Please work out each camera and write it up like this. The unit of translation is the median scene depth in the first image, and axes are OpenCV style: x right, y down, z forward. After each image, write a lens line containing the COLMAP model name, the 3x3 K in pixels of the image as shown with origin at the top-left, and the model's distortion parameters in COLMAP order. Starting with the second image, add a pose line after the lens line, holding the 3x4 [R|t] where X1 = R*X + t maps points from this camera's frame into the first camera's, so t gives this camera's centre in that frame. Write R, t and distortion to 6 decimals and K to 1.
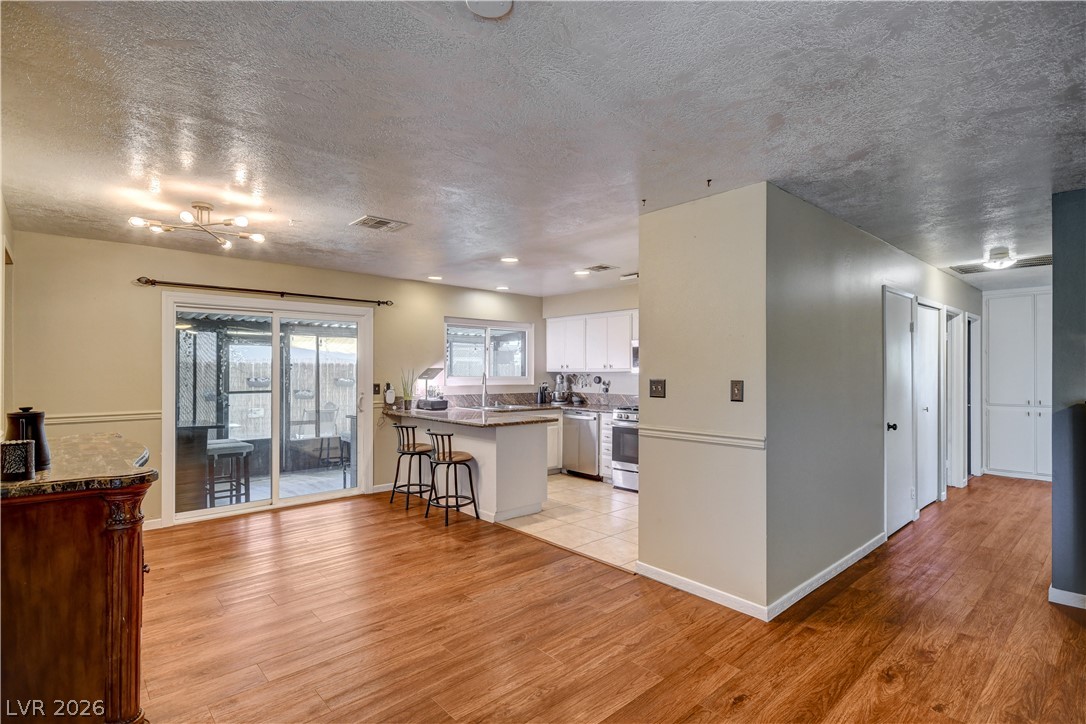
lens RADIAL K [[526.7, 0, 537.4], [0, 526.7, 367.5], [0, 0, 1]] dist [0.001694, 0.000376]
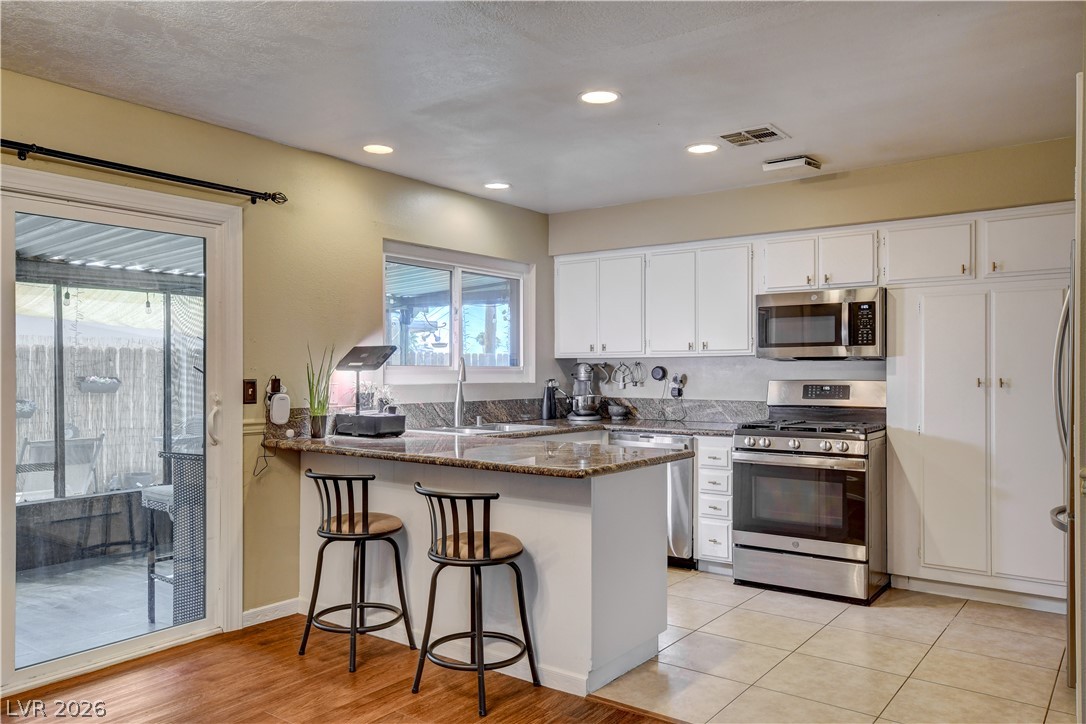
lens RADIAL K [[809.8, 0, 543.0], [0, 809.8, 362.0], [0, 0, 1]] dist [0.000592, 0.001841]
pose [[0.979299, 0.000062, 0.202418, -0.196078], [0.000349, 0.999998, -0.001996, 0.017053], [-0.202418, 0.002025, 0.979297, 0.278197]]
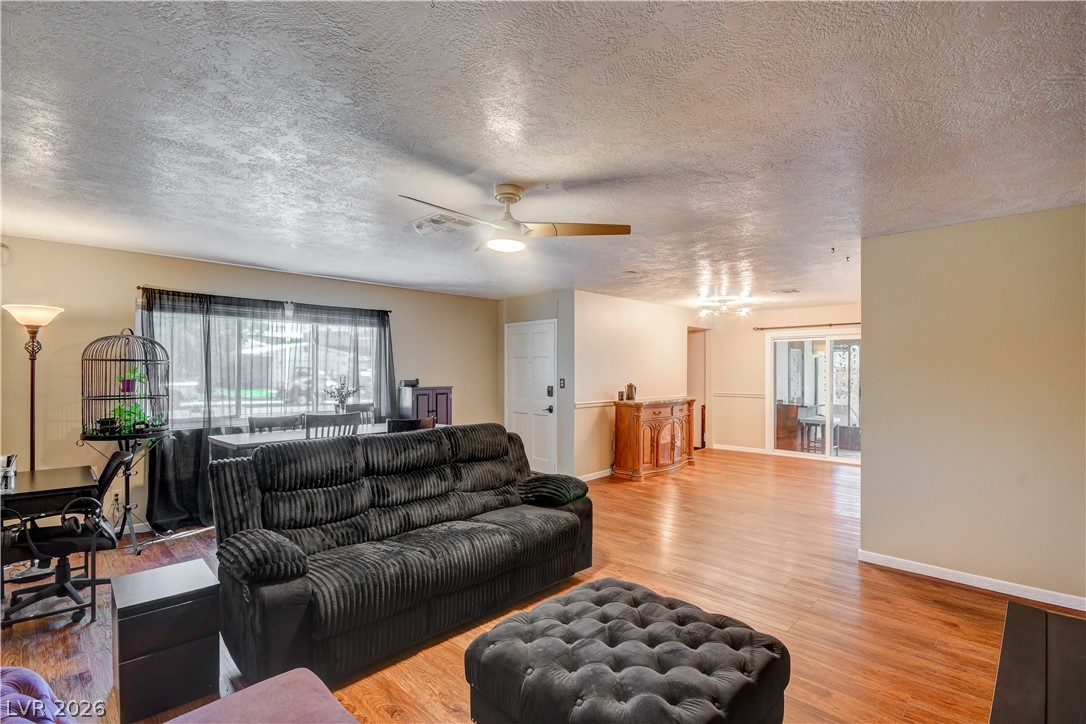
lens RADIAL K [[499.1, 0, 542.1], [0, 499.1, 370.9], [0, 0, 1]] dist [-0.000167, 0.000005]
pose [[0.068068, 0.002480, -0.997678, 0.806002], [0.002159, 0.999994, 0.002633, -0.007349], [0.997678, -0.002334, 0.068062, 0.039471]]
